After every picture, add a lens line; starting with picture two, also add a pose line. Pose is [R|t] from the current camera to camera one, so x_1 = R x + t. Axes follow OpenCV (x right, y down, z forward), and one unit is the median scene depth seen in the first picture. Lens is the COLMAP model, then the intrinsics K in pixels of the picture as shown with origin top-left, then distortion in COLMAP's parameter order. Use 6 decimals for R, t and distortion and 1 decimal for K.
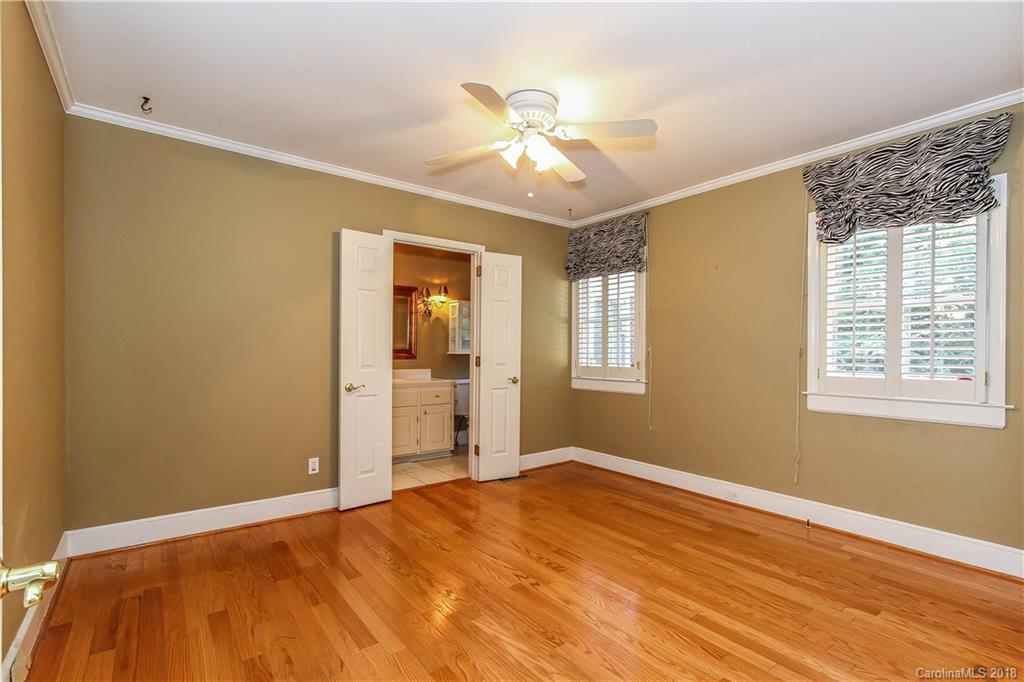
lens RADIAL K [[492.0, 0, 510.3], [0, 492.0, 346.5], [0, 0, 1]] dist [0.008235, -0.000653]
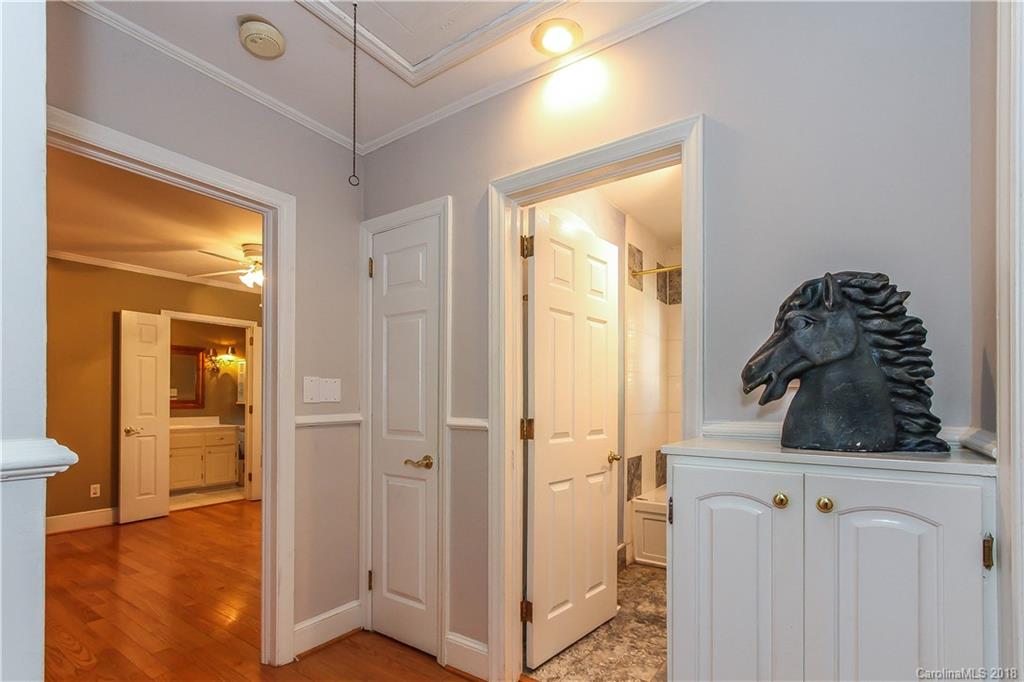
lens RADIAL K [[492.0, 0, 531.5], [0, 492.0, 390.2], [0, 0, 1]] dist [0.008235, -0.000653]
pose [[0.943258, -0.005054, 0.332022, 0.180565], [0.007179, 0.999961, -0.005175, -0.008034], [-0.331983, 0.007265, 0.943258, -0.437163]]
